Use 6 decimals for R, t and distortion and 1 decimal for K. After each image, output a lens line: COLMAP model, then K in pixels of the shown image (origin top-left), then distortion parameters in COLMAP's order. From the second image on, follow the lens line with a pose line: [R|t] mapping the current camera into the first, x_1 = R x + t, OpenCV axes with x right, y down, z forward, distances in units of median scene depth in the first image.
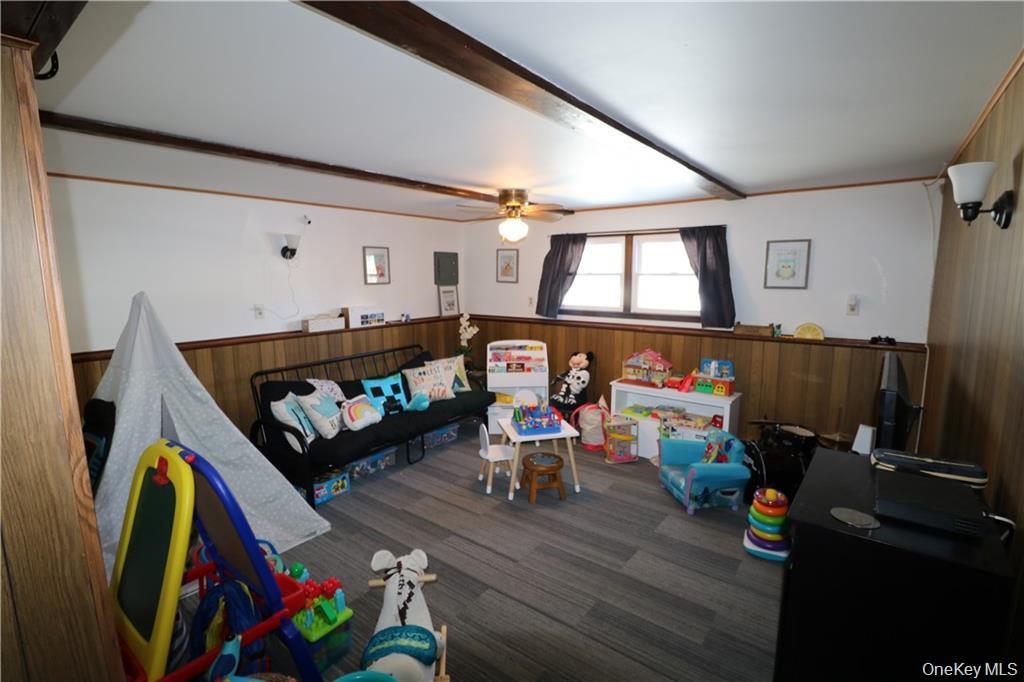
lens RADIAL K [[475.3, 0, 516.6], [0, 475.3, 344.8], [0, 0, 1]] dist [0.000586, -0.010727]
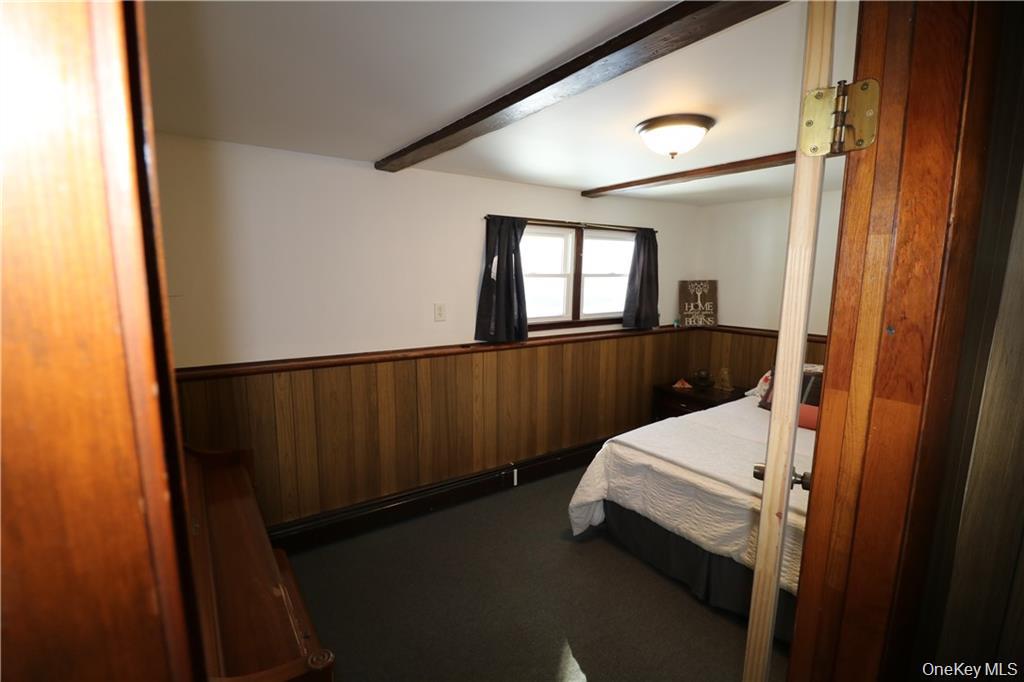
lens RADIAL K [[475.3, 0, 516.6], [0, 475.3, 344.8], [0, 0, 1]] dist [0.000586, -0.010727]
pose [[0.311005, -0.140683, 0.939938, -0.603376], [0.136197, 0.985373, 0.102419, -0.127200], [-0.940599, 0.096164, 0.325617, 0.836075]]
